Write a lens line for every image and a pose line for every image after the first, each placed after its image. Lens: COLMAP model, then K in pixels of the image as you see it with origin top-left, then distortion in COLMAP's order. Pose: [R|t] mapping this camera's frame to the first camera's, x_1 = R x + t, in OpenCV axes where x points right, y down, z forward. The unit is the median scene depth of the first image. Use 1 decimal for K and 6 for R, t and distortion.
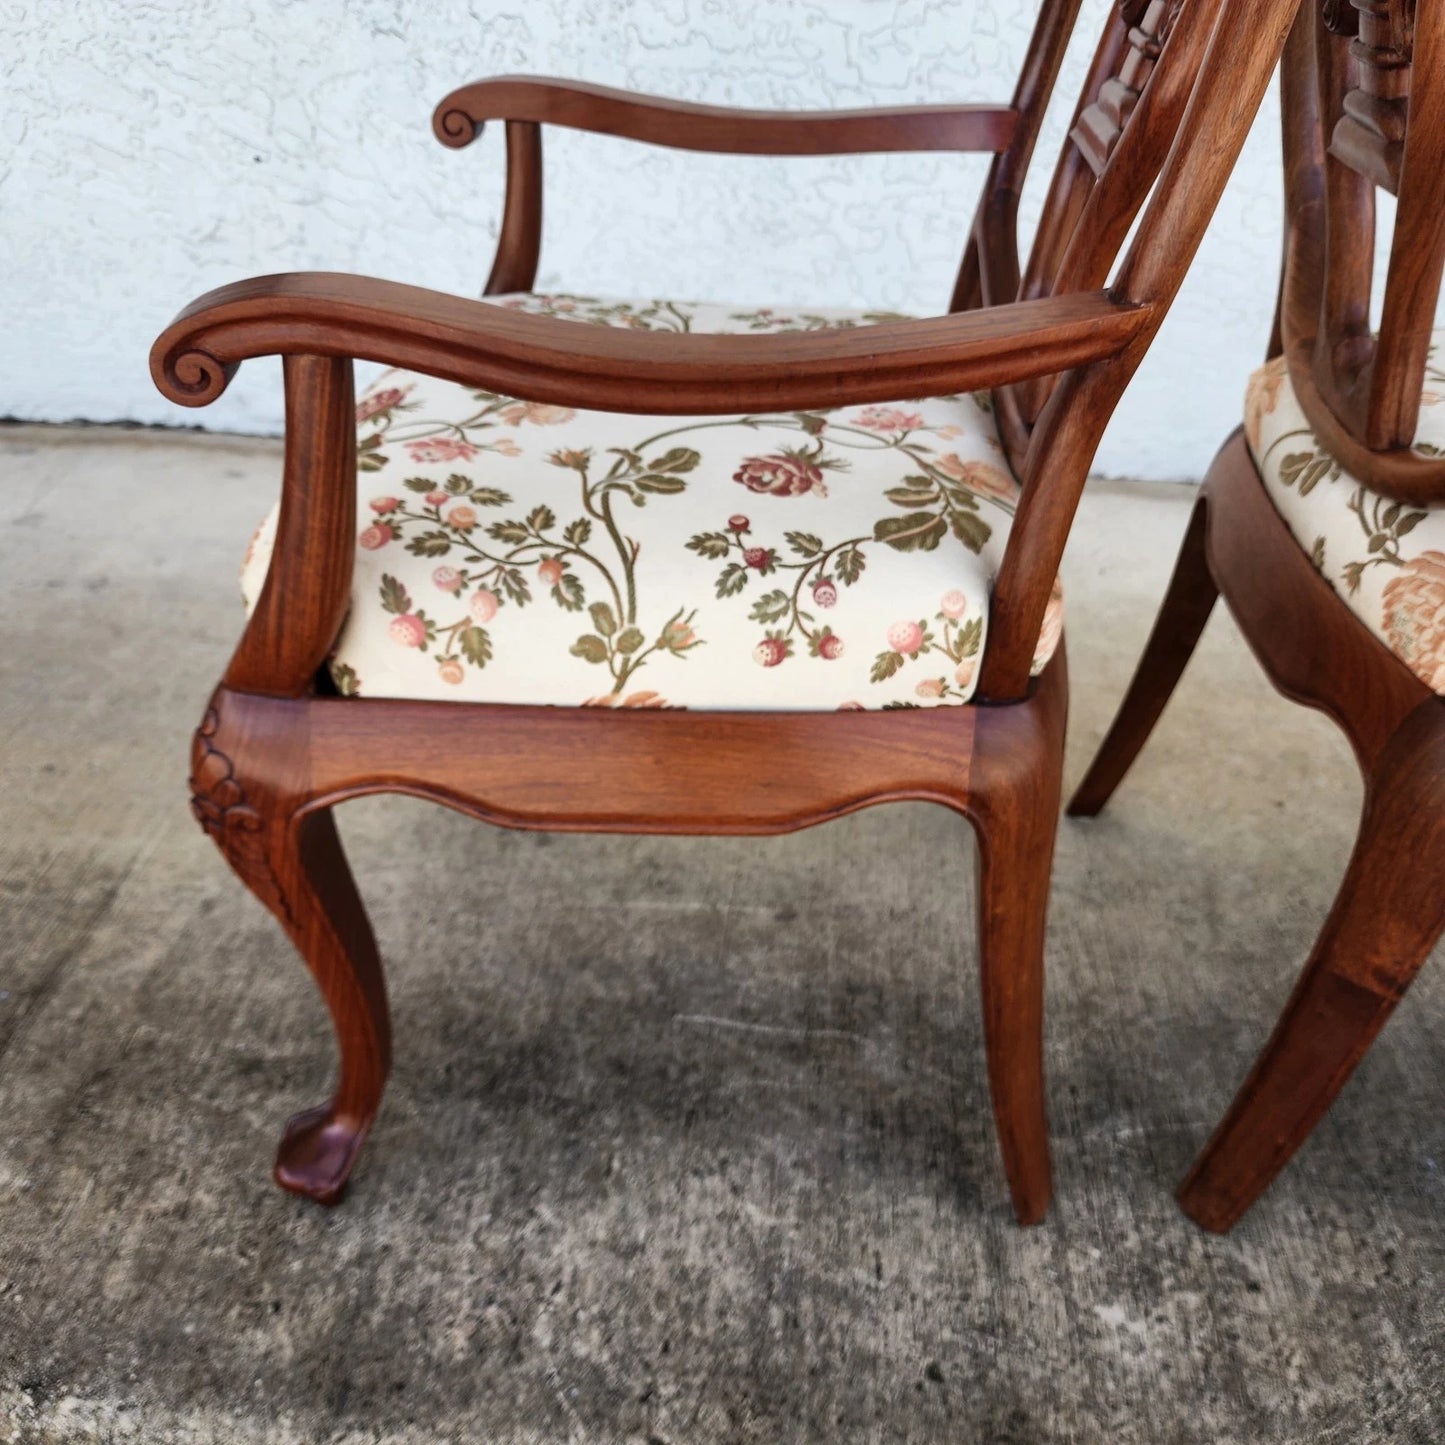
lens RADIAL K [[1294.0, 0, 729.2], [0, 1294.0, 717.4], [0, 0, 1]] dist [0.063846, -0.072855]
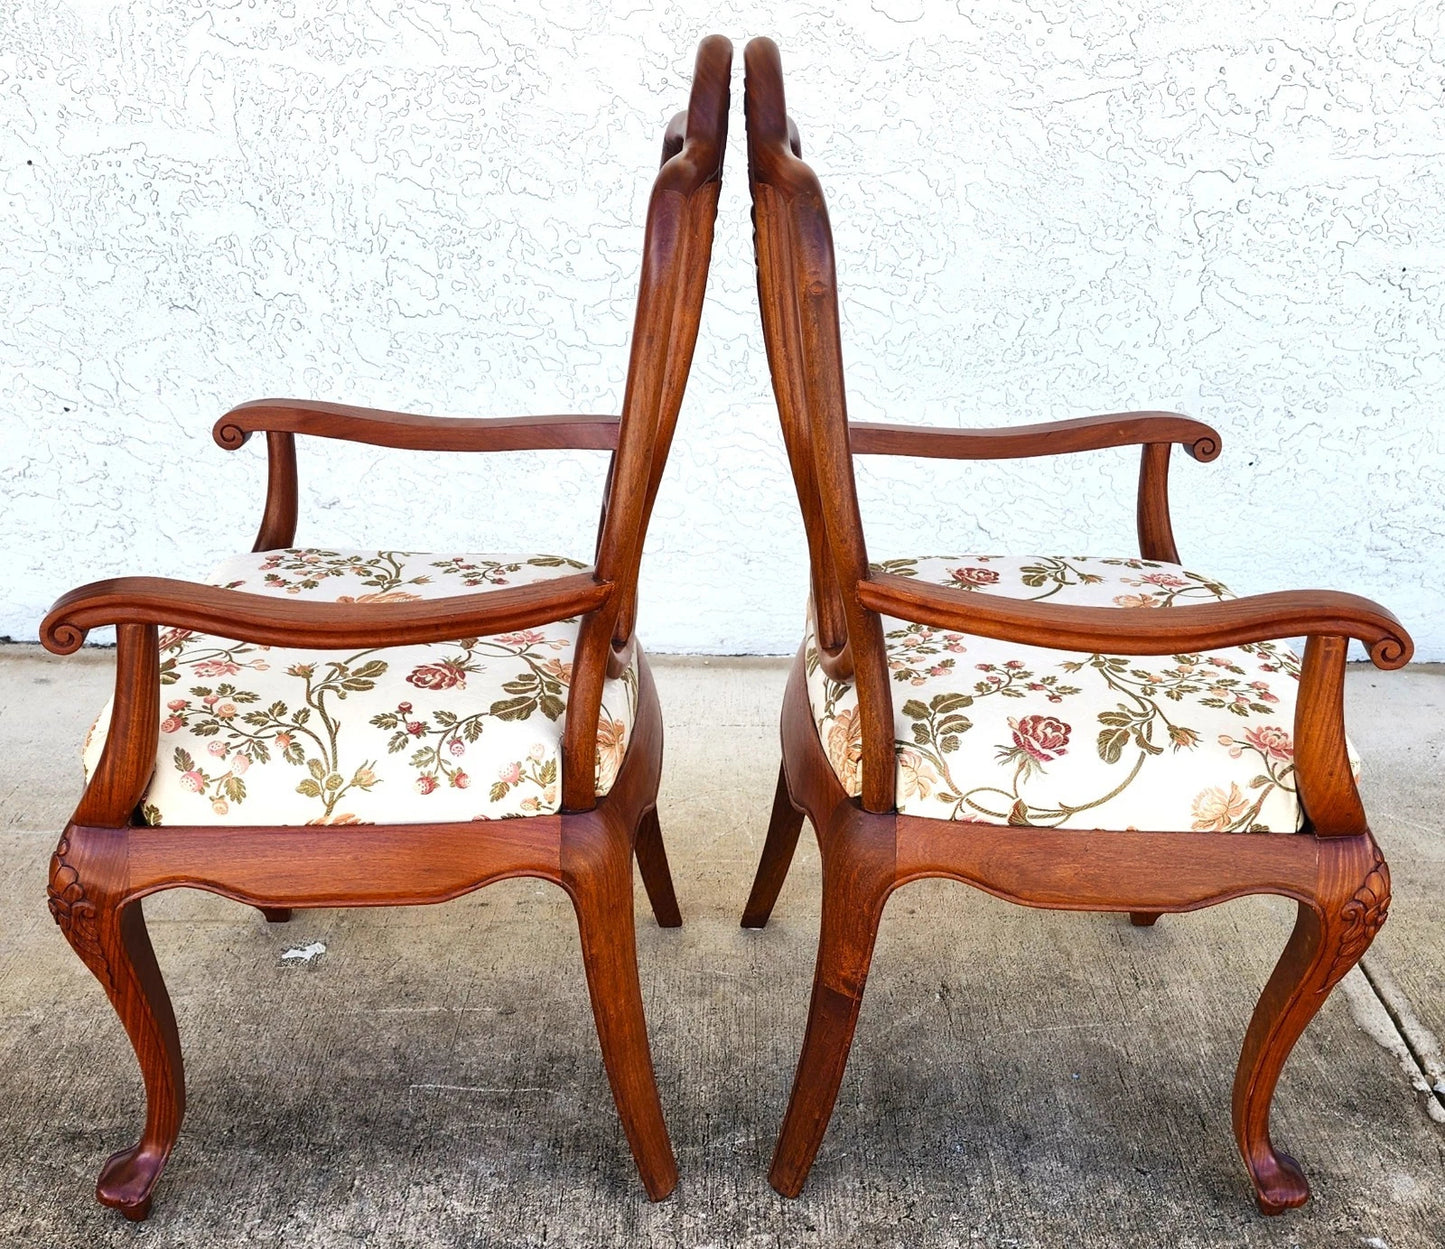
lens RADIAL K [[1605.2, 0, 726.1], [0, 1605.2, 738.4], [0, 0, 1]] dist [0.100550, -0.100963]
pose [[0.997198, -0.040755, 0.062738, 0.273674], [0.048441, 0.990806, -0.126321, 0.157466], [-0.057013, 0.129006, 0.990004, -0.979723]]
